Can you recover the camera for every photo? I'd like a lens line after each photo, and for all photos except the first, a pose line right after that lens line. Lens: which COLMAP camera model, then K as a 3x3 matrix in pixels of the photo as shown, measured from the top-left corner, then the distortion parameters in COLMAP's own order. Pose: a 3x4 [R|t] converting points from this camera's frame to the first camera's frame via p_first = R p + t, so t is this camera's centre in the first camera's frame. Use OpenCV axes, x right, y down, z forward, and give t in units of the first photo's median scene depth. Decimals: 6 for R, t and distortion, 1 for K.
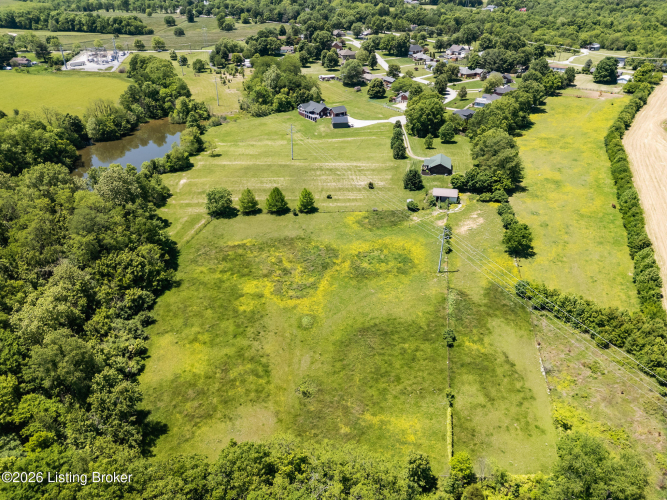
lens RADIAL K [[489.6, 0, 333.5], [0, 489.6, 250.0], [0, 0, 1]] dist [0.077770, -0.069415]
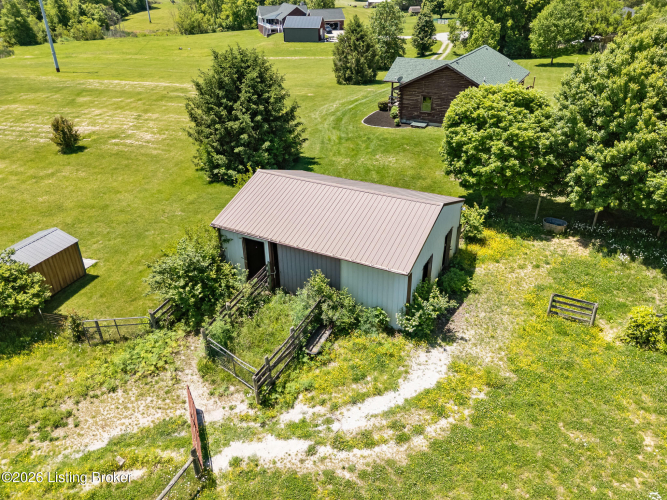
lens RADIAL K [[489.6, 0, 333.5], [0, 489.6, 250.0], [0, 0, 1]] dist [0.077770, -0.069415]
pose [[0.958009, 0.137758, -0.251480, 0.213644], [-0.143969, 0.989562, -0.006379, -0.089714], [0.247976, 0.042316, 0.967842, 0.742023]]
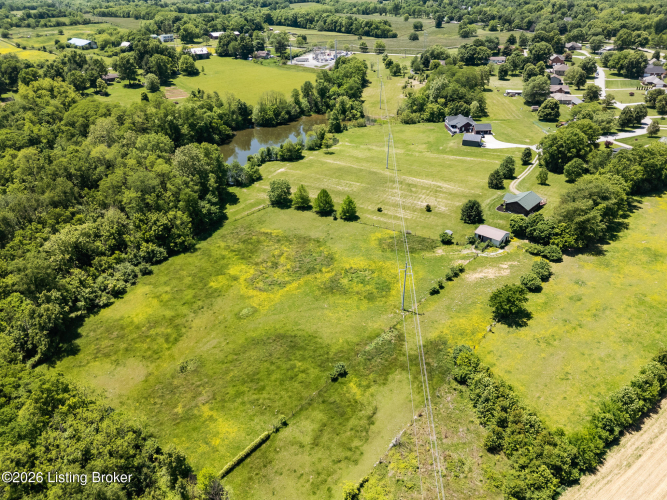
lens RADIAL K [[489.6, 0, 333.5], [0, 489.6, 250.0], [0, 0, 1]] dist [0.077770, -0.069415]
pose [[0.858006, 0.251304, -0.447965, 0.322695], [-0.254970, 0.965481, 0.053272, -0.051808], [0.445889, 0.068510, 0.892463, 0.076634]]
